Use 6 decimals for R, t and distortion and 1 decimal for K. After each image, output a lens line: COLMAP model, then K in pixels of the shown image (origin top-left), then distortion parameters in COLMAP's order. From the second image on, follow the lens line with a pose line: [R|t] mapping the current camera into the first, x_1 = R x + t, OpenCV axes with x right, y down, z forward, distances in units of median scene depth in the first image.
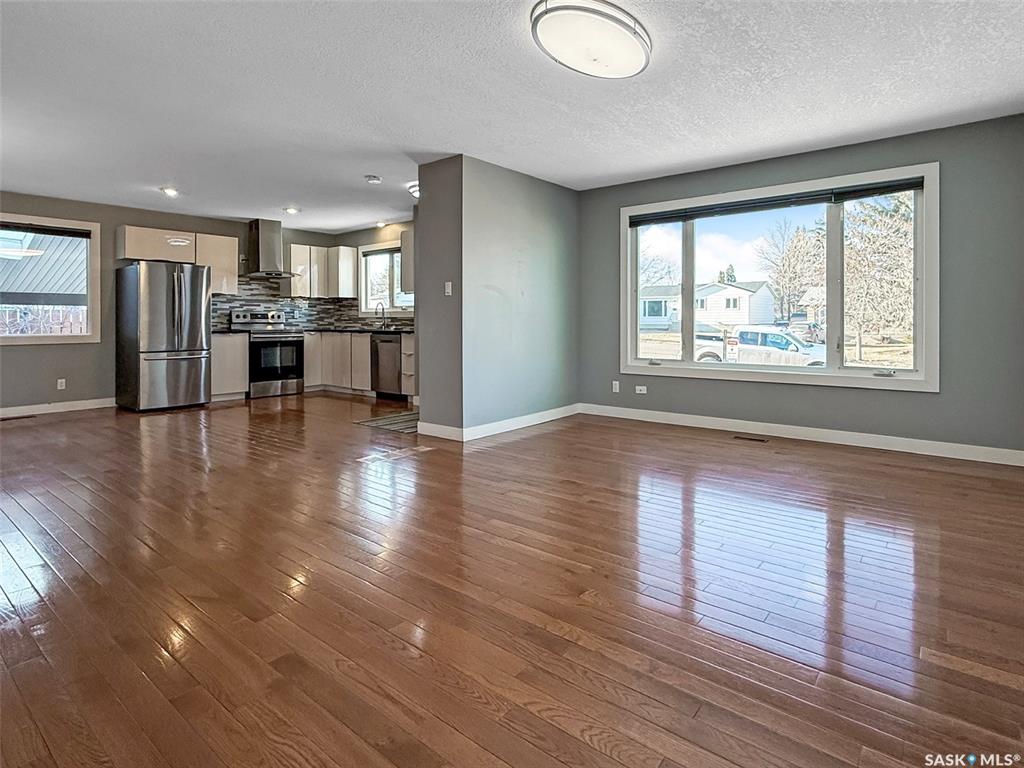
lens RADIAL K [[533.4, 0, 511.1], [0, 533.4, 321.7], [0, 0, 1]] dist [-0.004955, 0.002400]
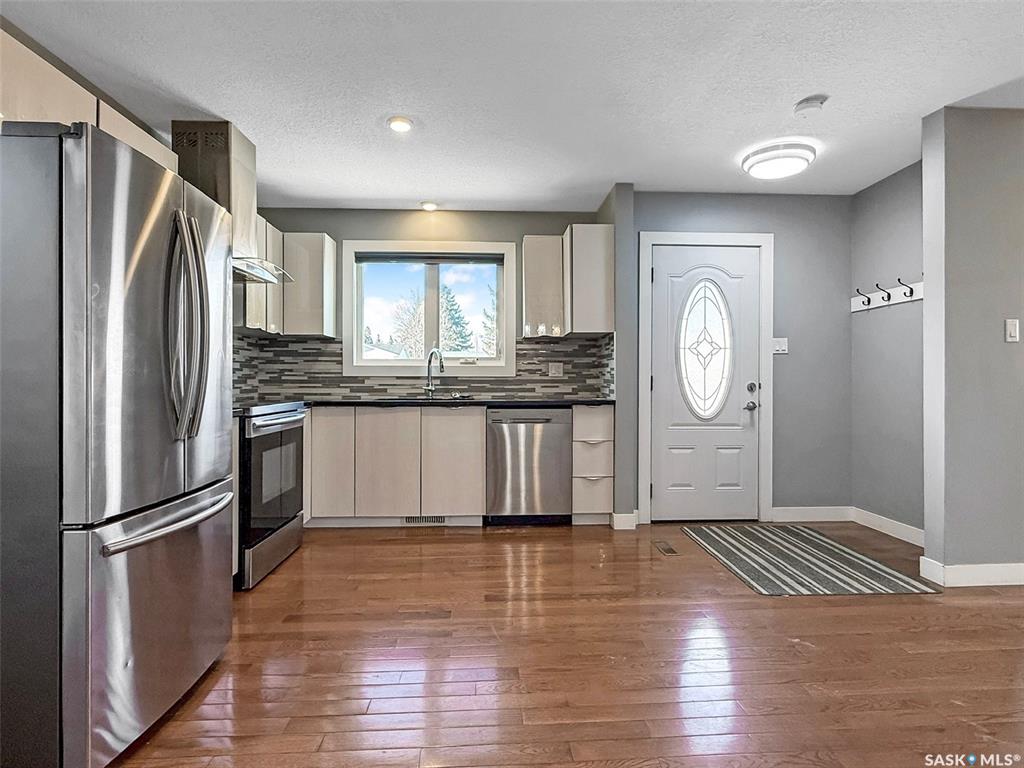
lens RADIAL K [[533.4, 0, 511.4], [0, 533.4, 376.9], [0, 0, 1]] dist [-0.004955, 0.002400]
pose [[0.752741, 0.006169, 0.658288, -0.559235], [0.001180, 0.999942, -0.010721, -0.002102], [-0.658316, 0.008846, 0.752690, 0.554823]]
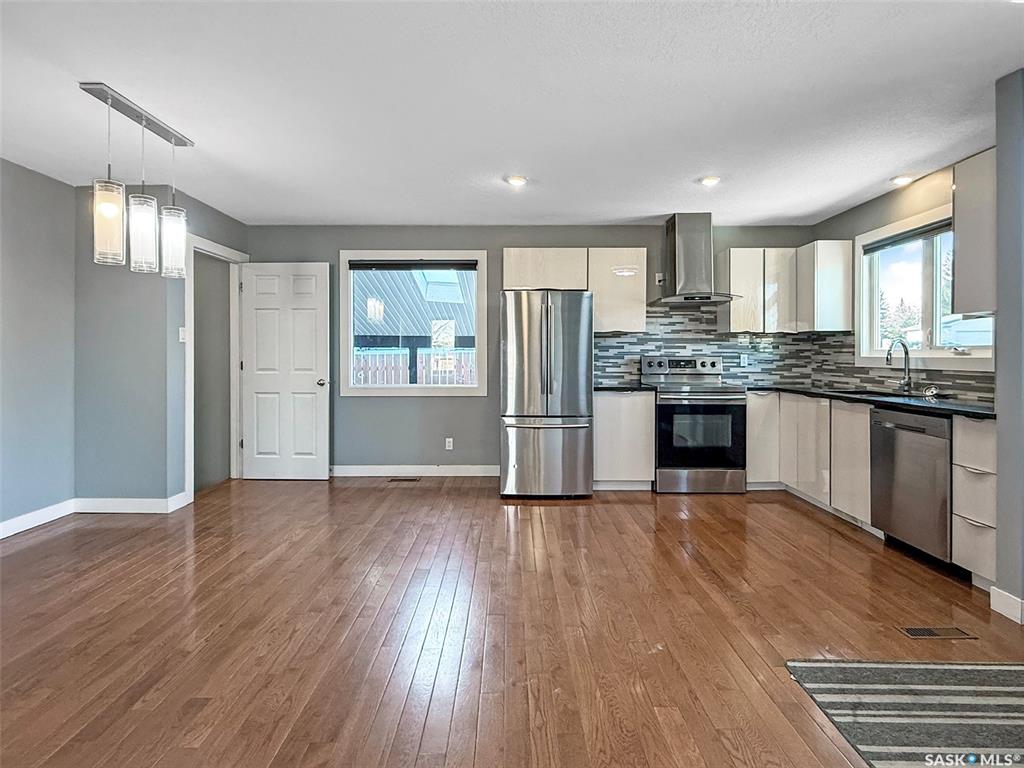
lens RADIAL K [[533.4, 0, 517.9], [0, 533.4, 358.0], [0, 0, 1]] dist [-0.004955, 0.002400]
pose [[0.629307, 0.005958, -0.777134, -0.088666], [-0.005520, 0.999980, 0.003197, -0.018860], [0.777138, 0.002278, 0.629327, 0.433269]]
